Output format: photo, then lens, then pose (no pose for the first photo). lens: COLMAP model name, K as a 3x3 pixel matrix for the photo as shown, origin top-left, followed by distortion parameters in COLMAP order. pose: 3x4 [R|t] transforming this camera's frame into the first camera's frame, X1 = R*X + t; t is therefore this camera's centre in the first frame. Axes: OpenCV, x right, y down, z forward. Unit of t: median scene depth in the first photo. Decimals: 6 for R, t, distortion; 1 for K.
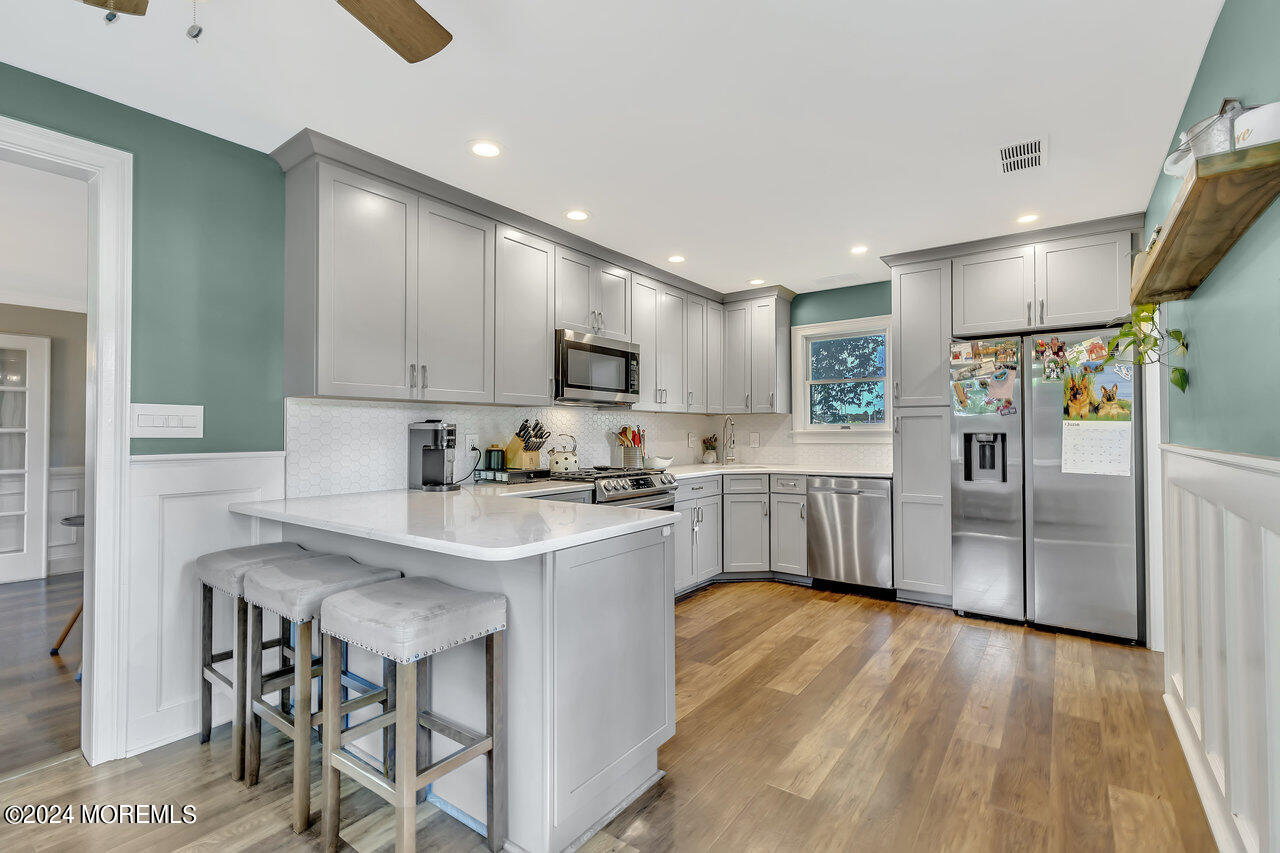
lens RADIAL K [[575.5, 0, 643.5], [0, 575.5, 422.6], [0, 0, 1]] dist [0.002306, -0.000008]
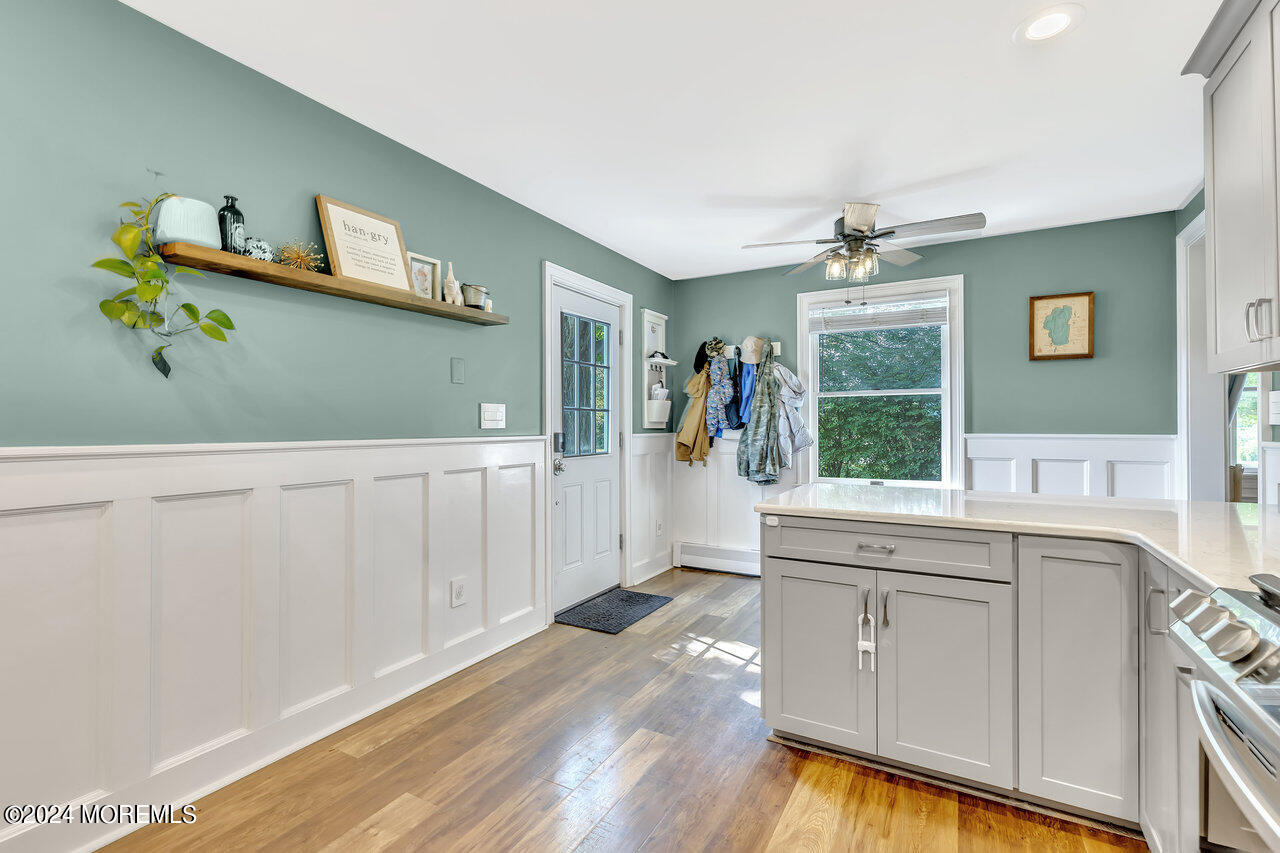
lens RADIAL K [[575.5, 0, 643.5], [0, 575.5, 422.6], [0, 0, 1]] dist [0.002306, -0.000008]
pose [[-0.992399, 0.005423, -0.122946, 0.257084], [0.008118, 0.999737, -0.021426, 0.023717], [0.122797, -0.022261, -0.992182, 1.331464]]
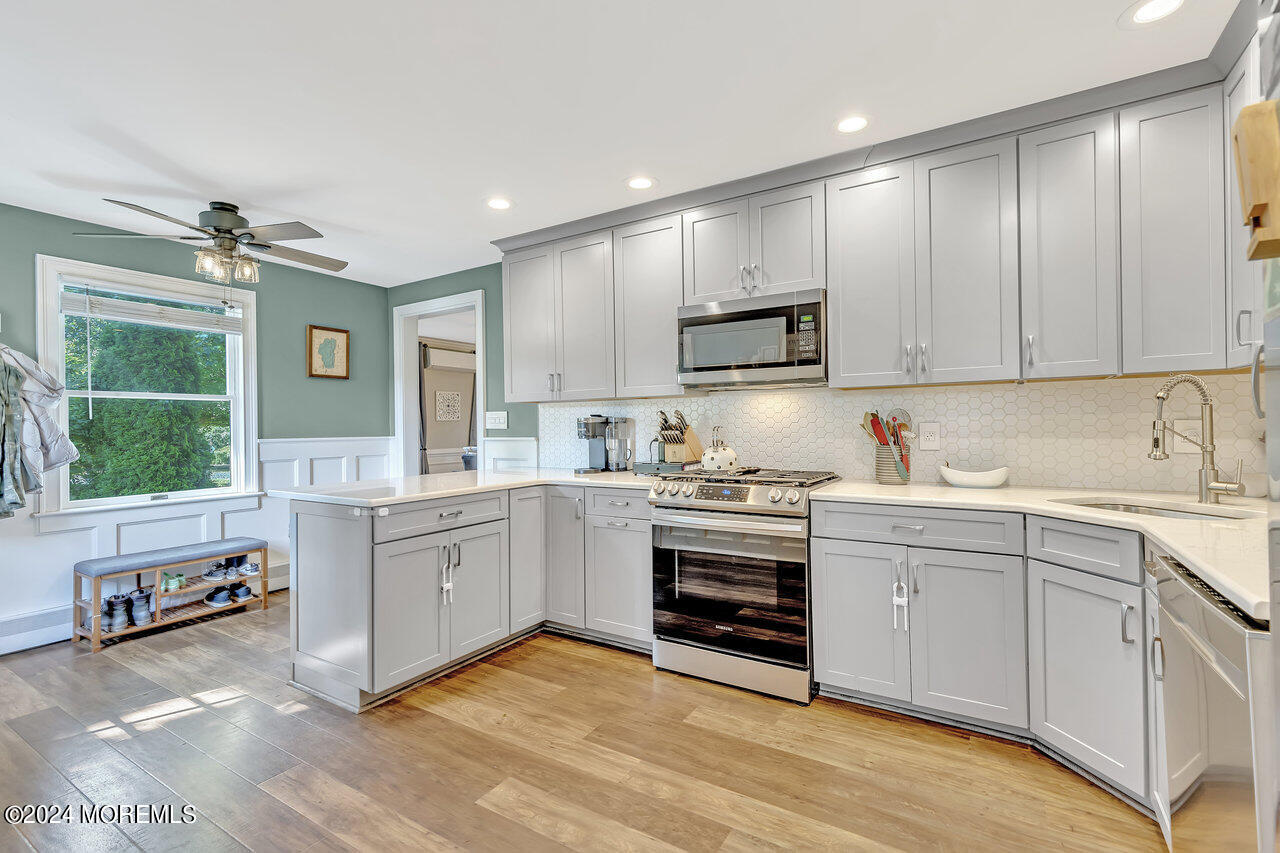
lens RADIAL K [[575.5, 0, 643.5], [0, 575.5, 422.6], [0, 0, 1]] dist [0.002306, -0.000008]
pose [[0.078069, -0.003289, -0.996942, 0.825821], [0.028806, 0.999584, -0.001042, 0.016033], [0.996532, -0.028637, 0.078132, 0.978359]]
